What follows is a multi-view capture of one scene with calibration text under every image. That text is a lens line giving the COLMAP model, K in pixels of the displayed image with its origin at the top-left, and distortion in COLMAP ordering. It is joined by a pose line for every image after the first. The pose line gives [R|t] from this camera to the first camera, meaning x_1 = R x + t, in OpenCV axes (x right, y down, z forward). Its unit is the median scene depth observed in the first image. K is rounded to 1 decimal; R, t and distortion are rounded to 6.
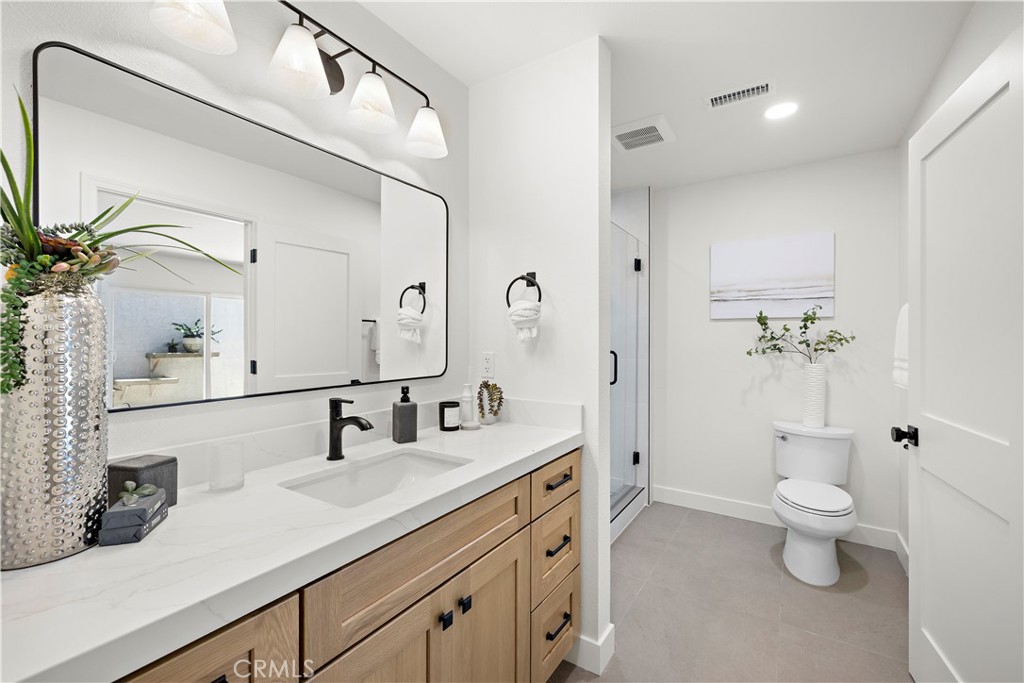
lens RADIAL K [[434.9, 0, 514.0], [0, 434.9, 342.8], [0, 0, 1]] dist [0.004610, -0.000343]
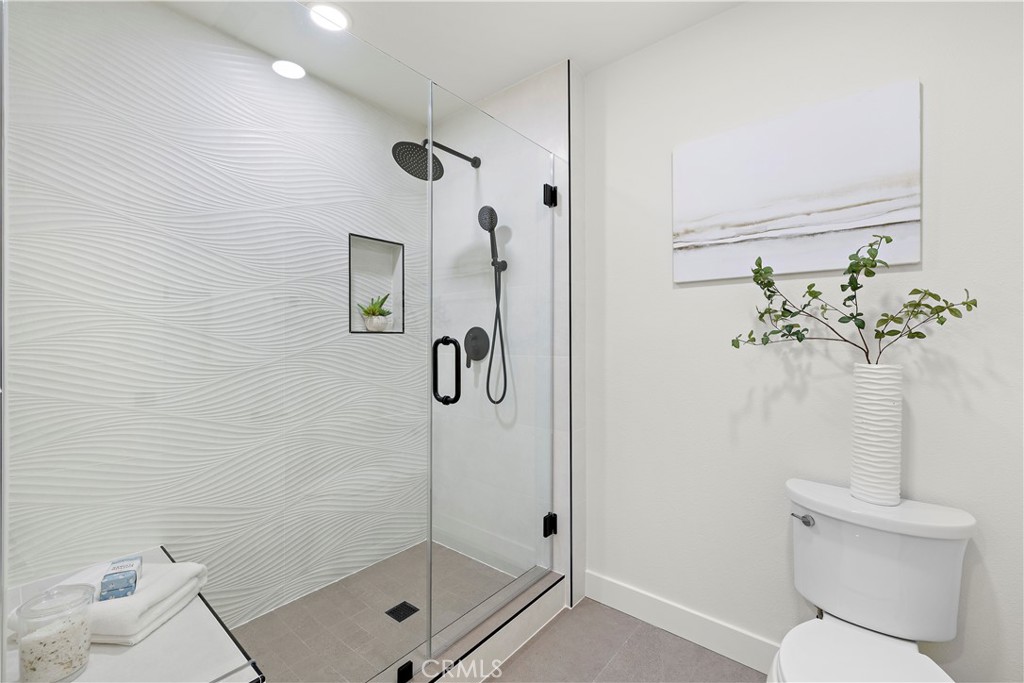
lens RADIAL K [[434.9, 0, 509.8], [0, 434.9, 339.7], [0, 0, 1]] dist [0.004610, -0.000343]
pose [[0.992869, -0.005430, -0.119084, 0.348909], [0.004755, 0.999971, -0.005956, 0.022281], [0.119113, 0.005347, 0.992866, 0.479679]]
